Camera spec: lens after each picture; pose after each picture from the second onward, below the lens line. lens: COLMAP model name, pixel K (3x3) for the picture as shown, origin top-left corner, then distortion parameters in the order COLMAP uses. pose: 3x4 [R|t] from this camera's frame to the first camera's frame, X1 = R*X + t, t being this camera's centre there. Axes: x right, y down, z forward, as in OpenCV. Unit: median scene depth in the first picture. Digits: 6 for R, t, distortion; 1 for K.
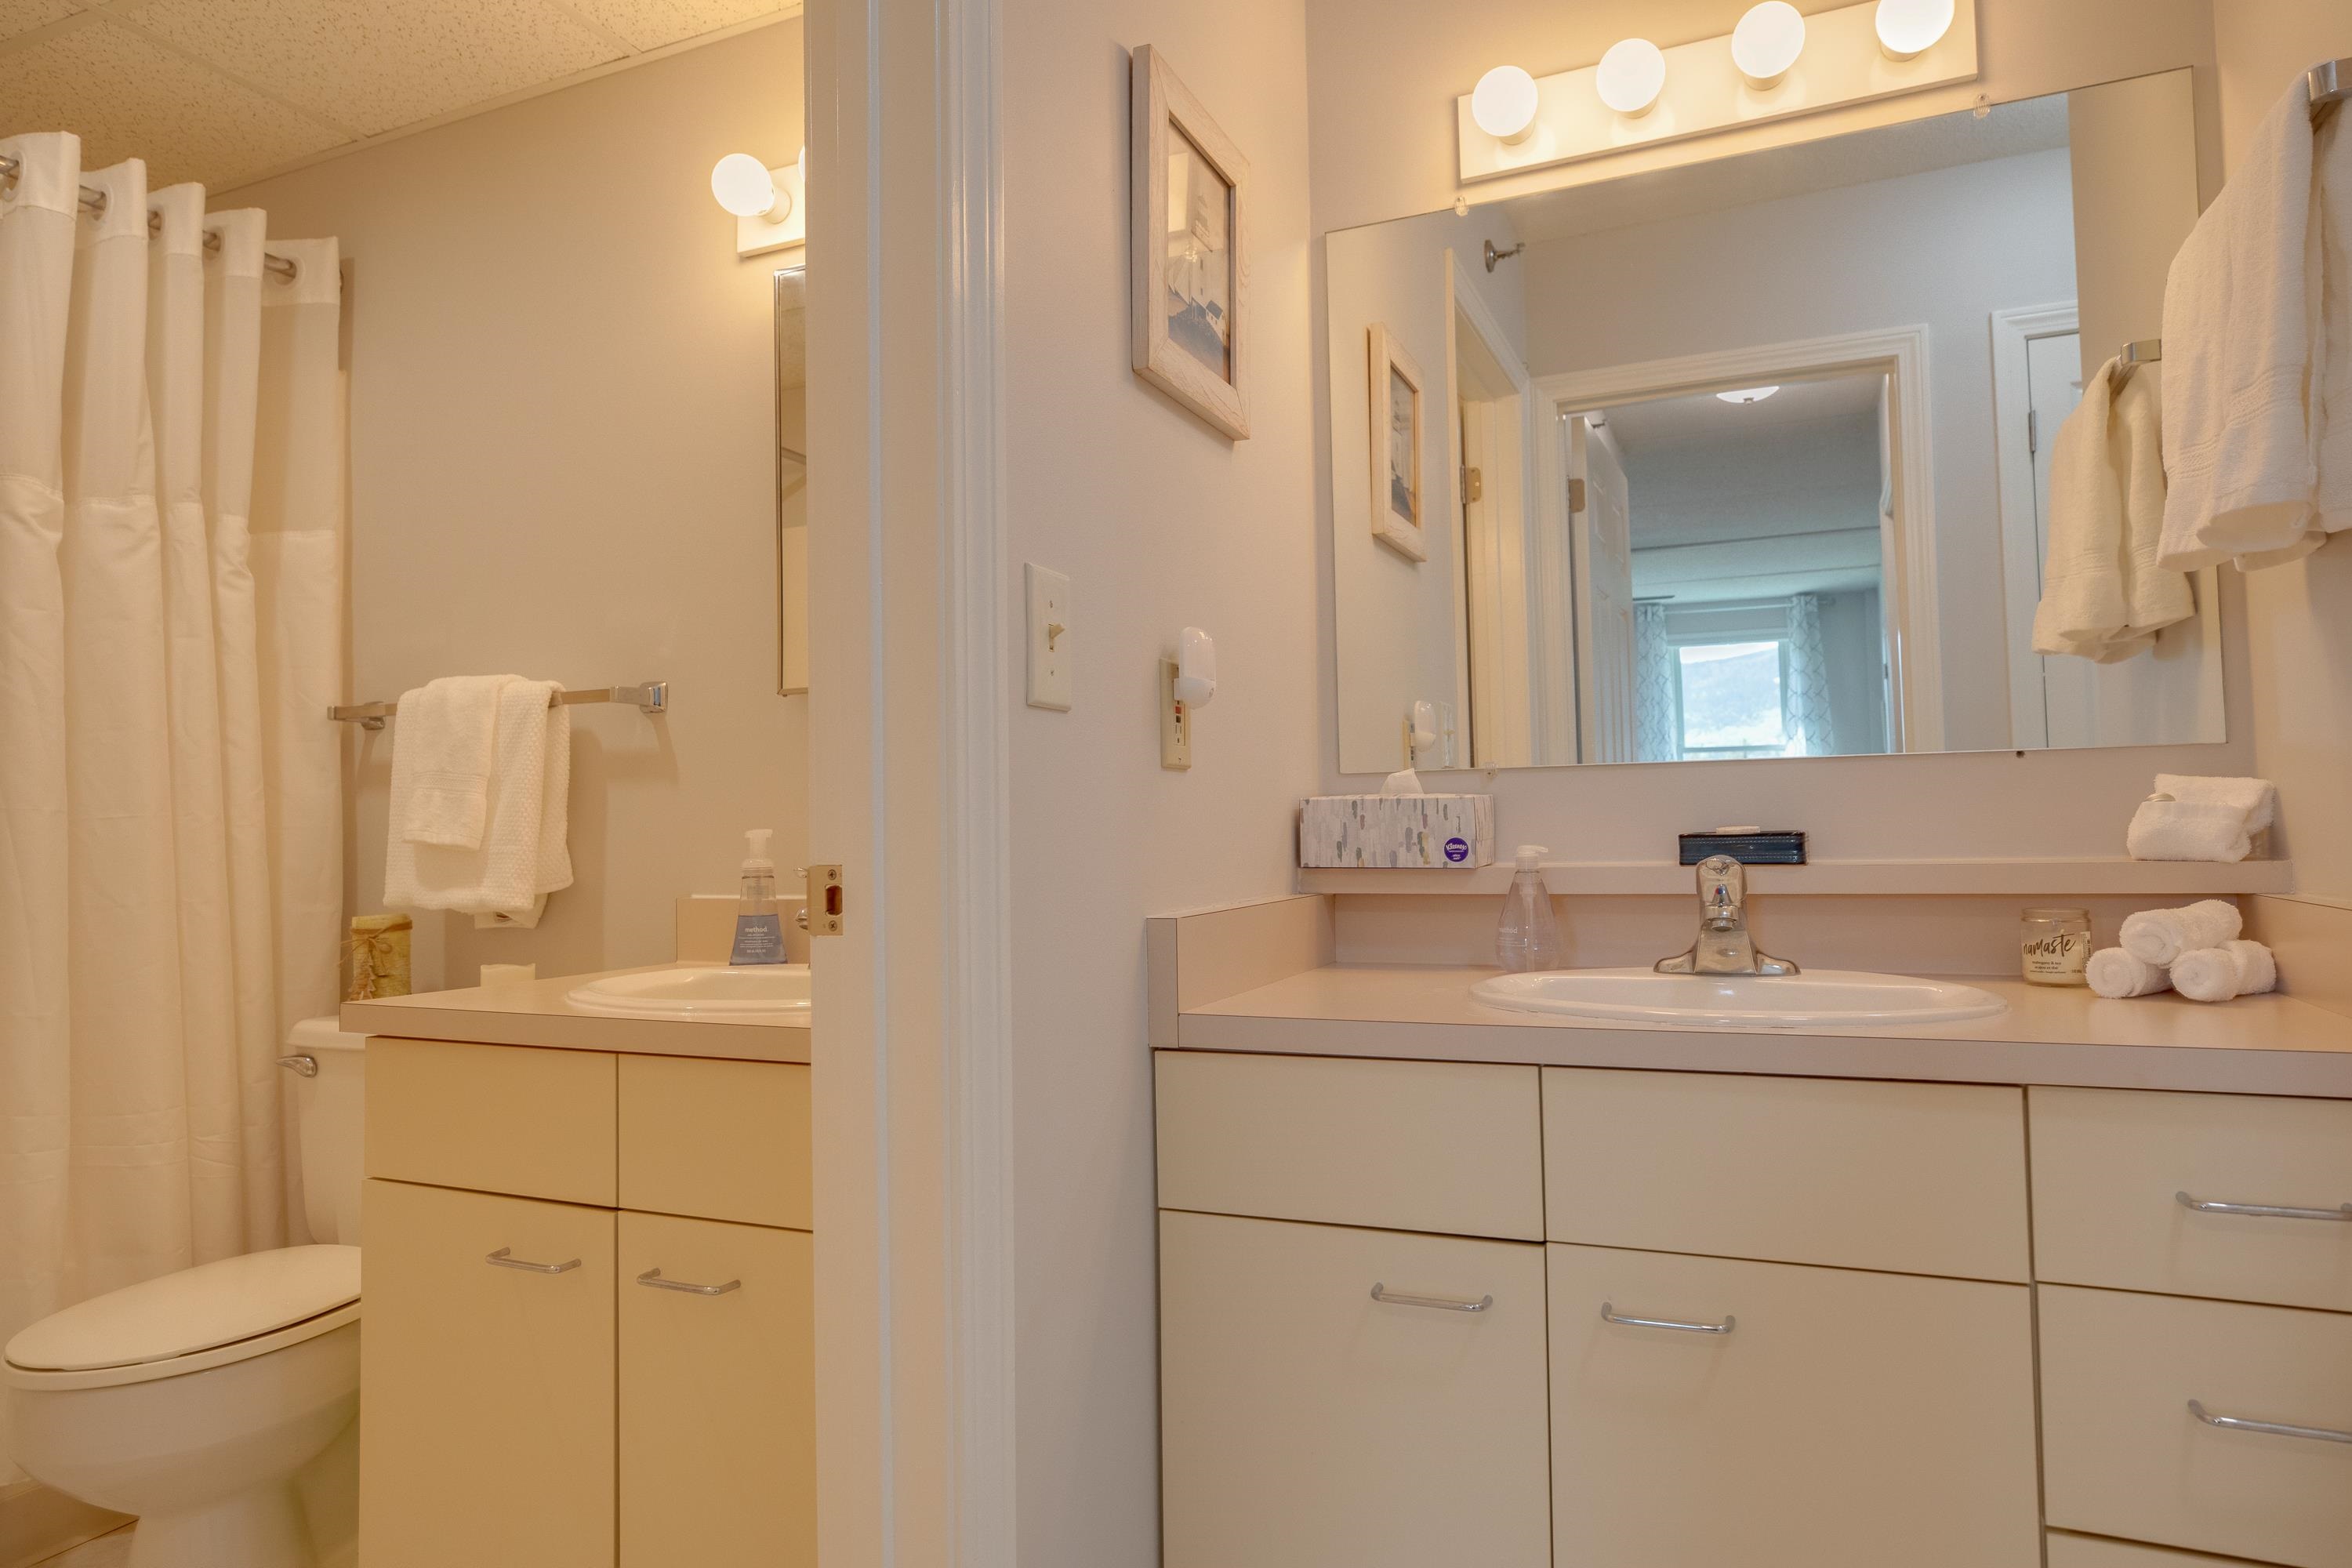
lens RADIAL K [[1423.9, 0, 1176.0], [0, 1423.9, 784.0], [0, 0, 1]] dist [-0.019381, 0.013340]
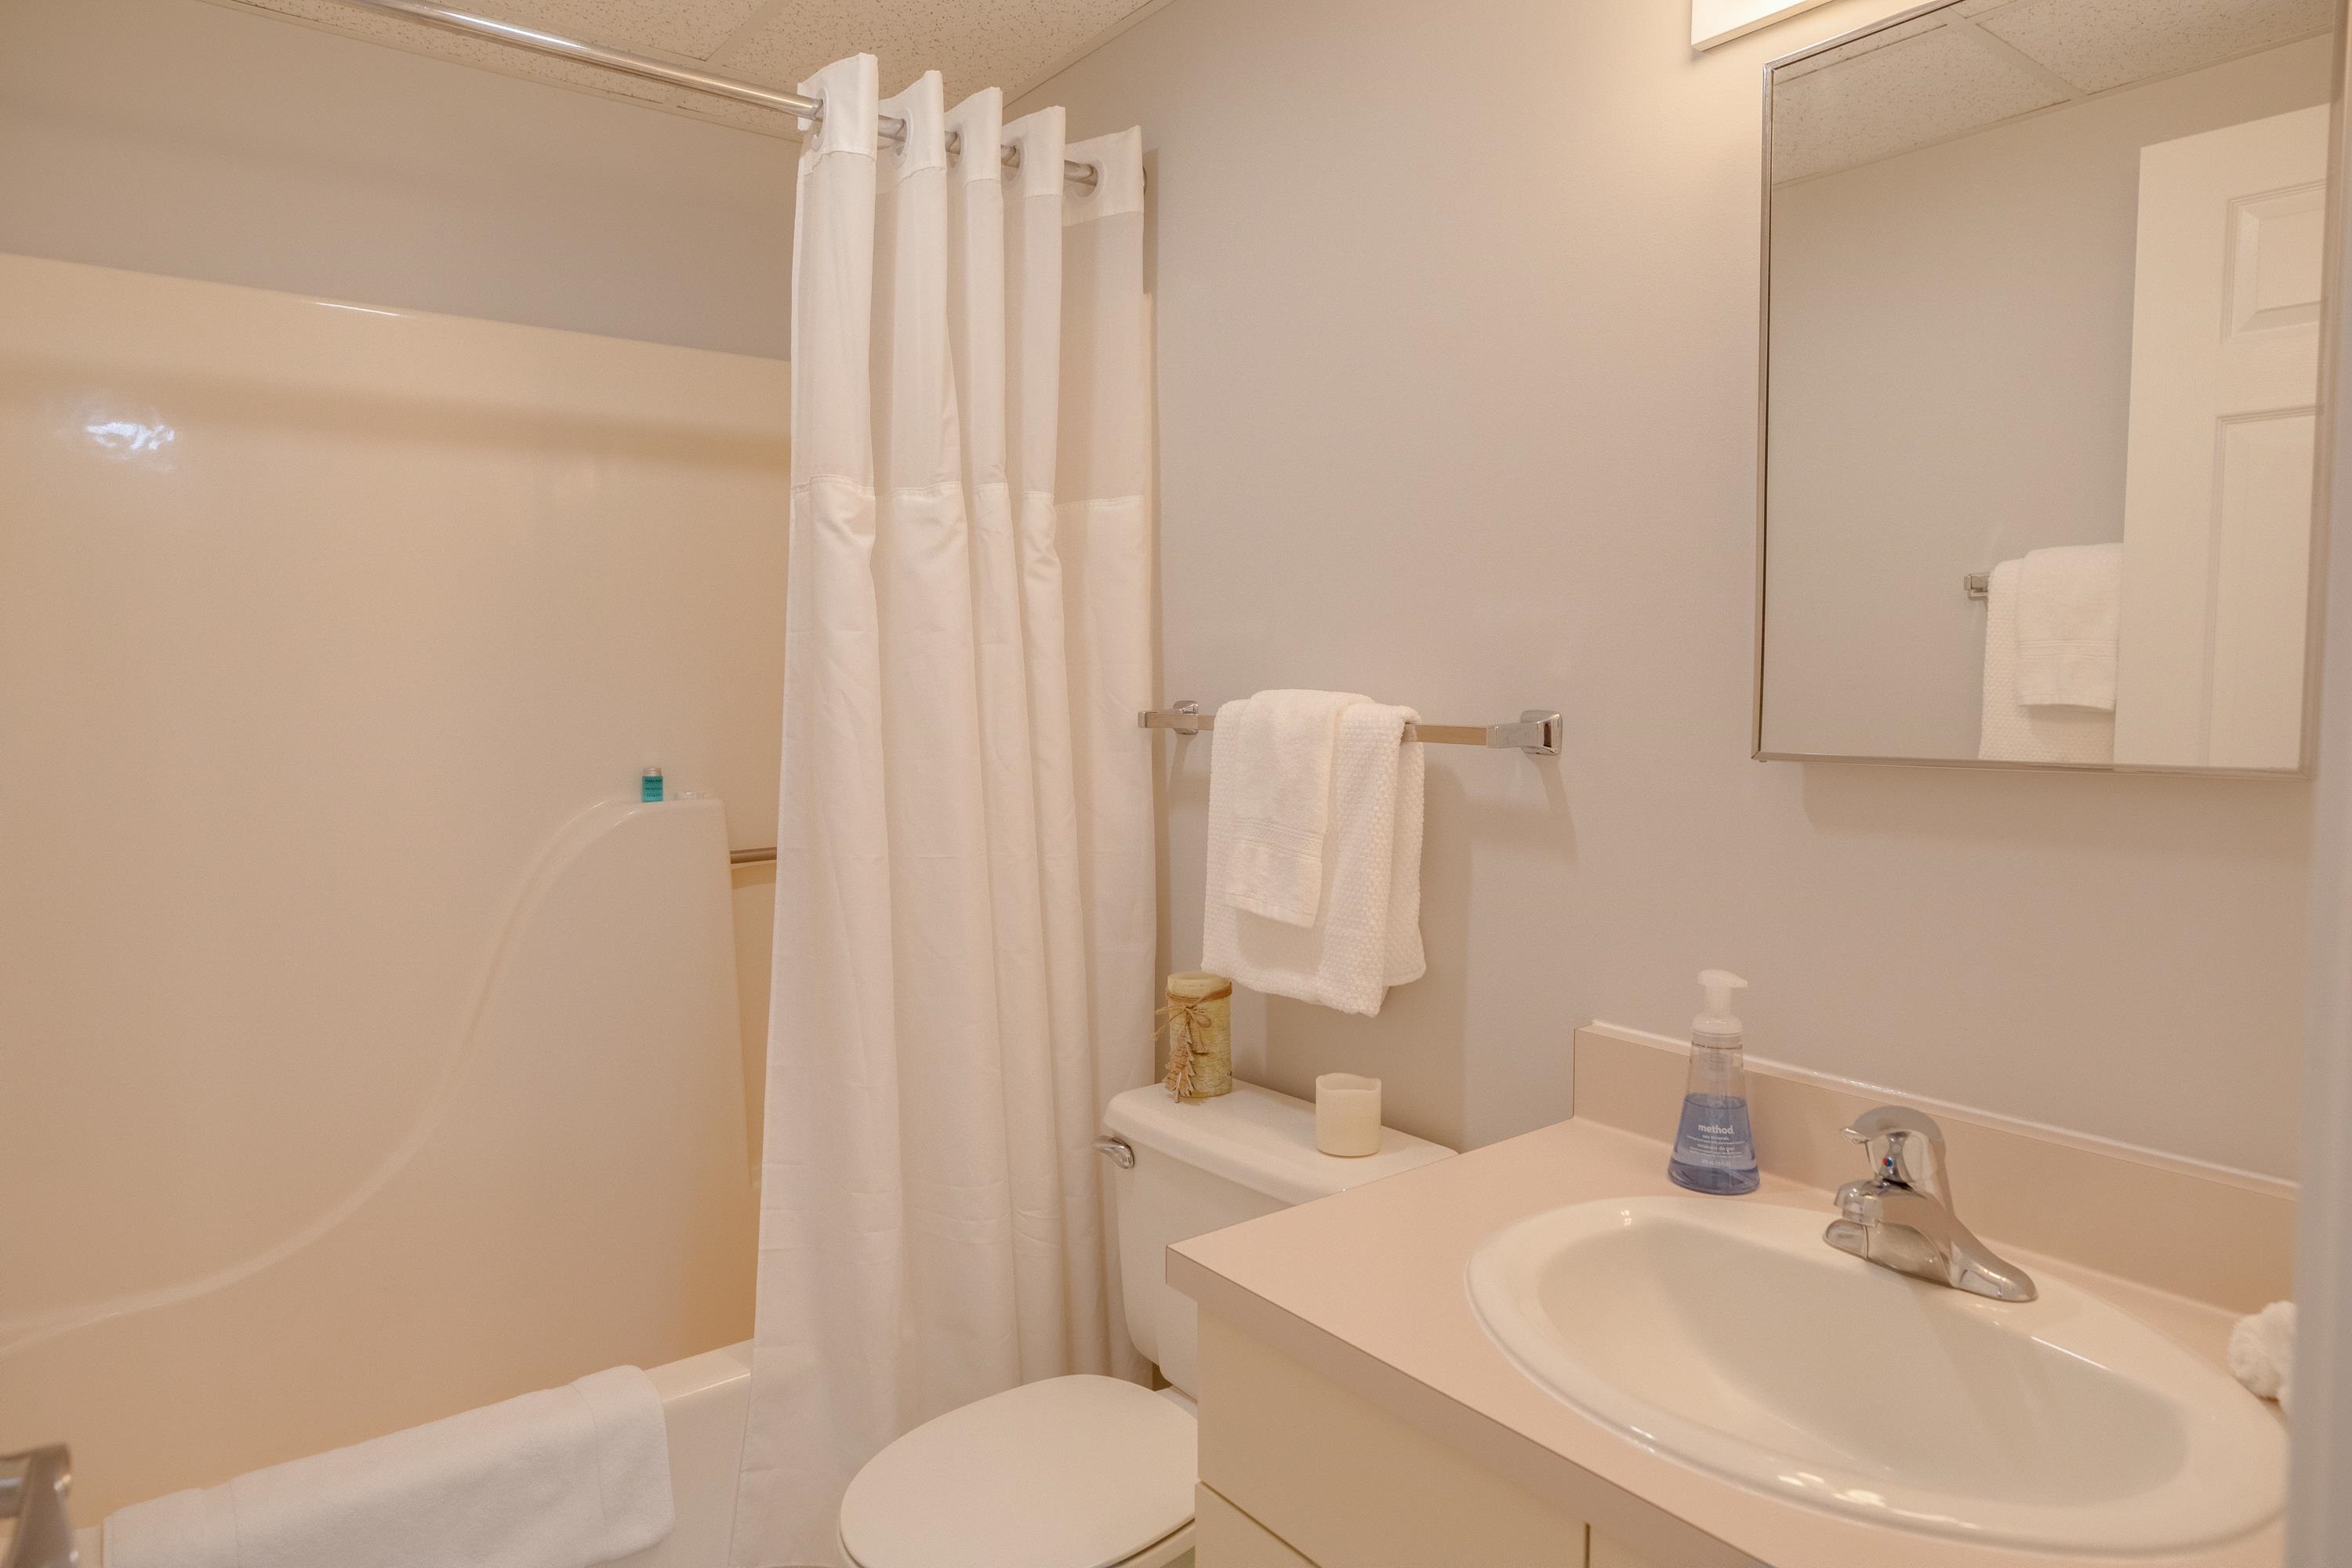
lens RADIAL K [[1423.9, 0, 1176.0], [0, 1423.9, 784.0], [0, 0, 1]] dist [-0.019381, 0.013340]
pose [[0.873813, 0.048348, -0.483853, -0.180984], [0.009949, 0.993059, 0.117198, -0.118497], [0.486161, -0.107223, 0.867266, 0.293543]]
